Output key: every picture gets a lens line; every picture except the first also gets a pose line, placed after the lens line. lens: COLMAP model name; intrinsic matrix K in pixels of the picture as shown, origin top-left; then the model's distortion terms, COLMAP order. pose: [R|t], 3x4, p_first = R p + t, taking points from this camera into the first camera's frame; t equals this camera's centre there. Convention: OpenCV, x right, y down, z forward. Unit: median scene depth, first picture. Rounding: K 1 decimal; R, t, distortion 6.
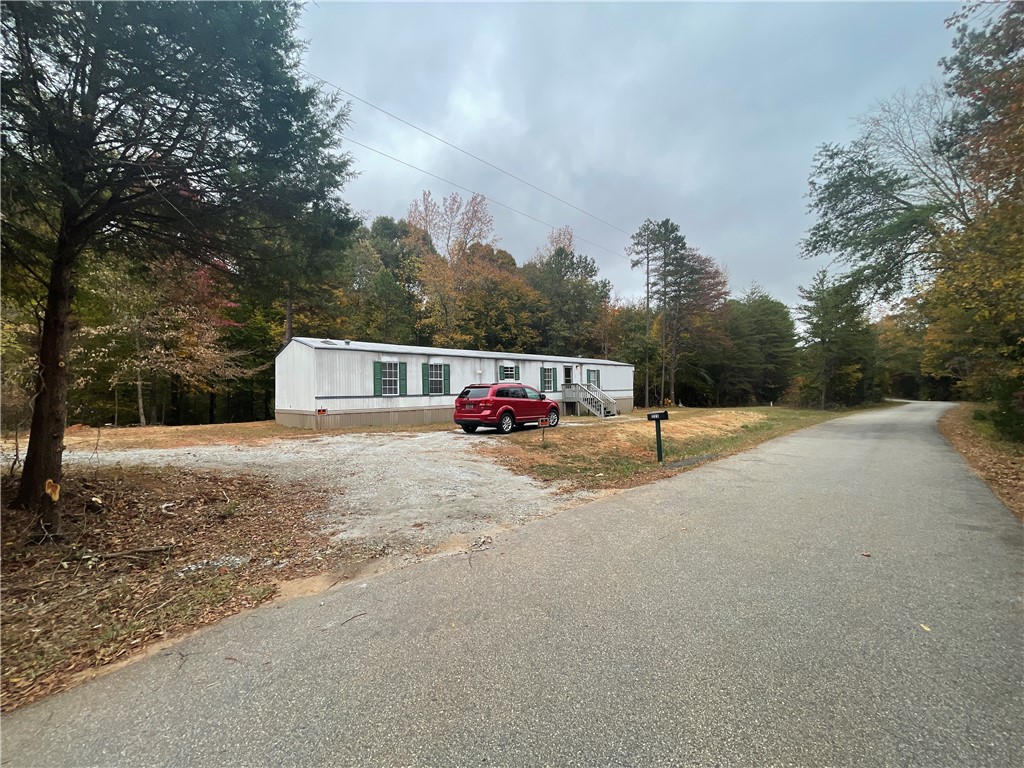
lens RADIAL K [[412.8, 0, 510.7], [0, 412.8, 385.3], [0, 0, 1]] dist [0.001715, 0.000102]
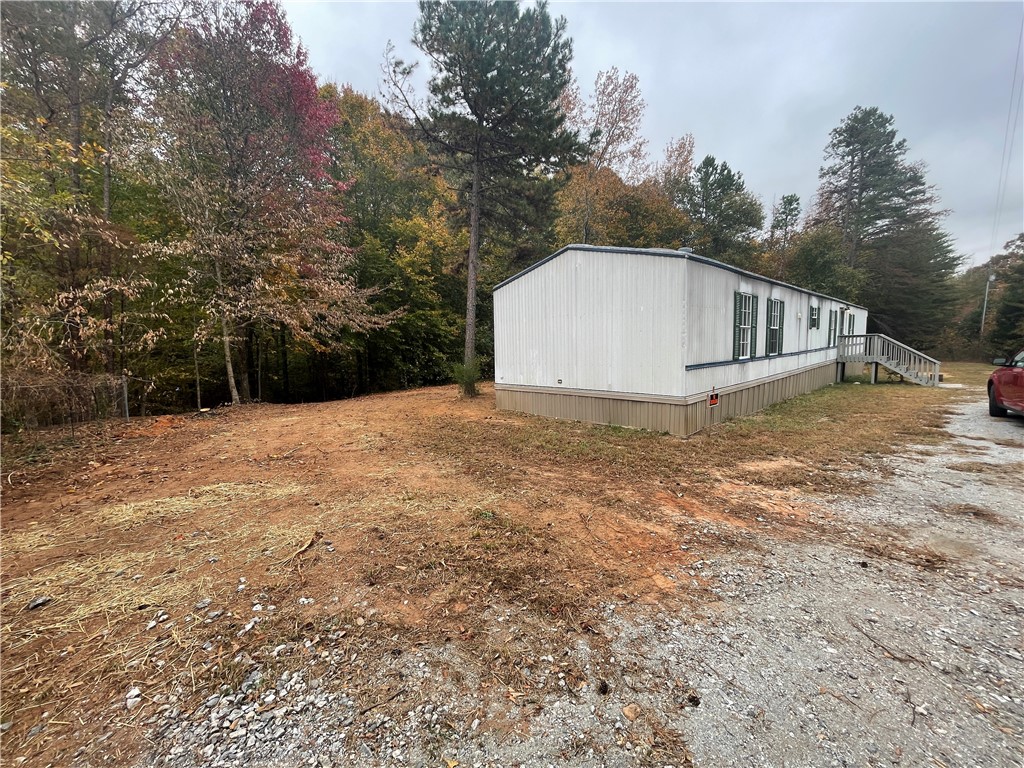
lens RADIAL K [[412.8, 0, 514.6], [0, 412.8, 384.9], [0, 0, 1]] dist [0.001715, 0.000102]
pose [[0.999682, -0.005992, -0.024501, -0.428078], [0.008652, 0.993902, 0.109931, -0.001777], [0.023693, -0.110108, 0.993637, 0.355892]]
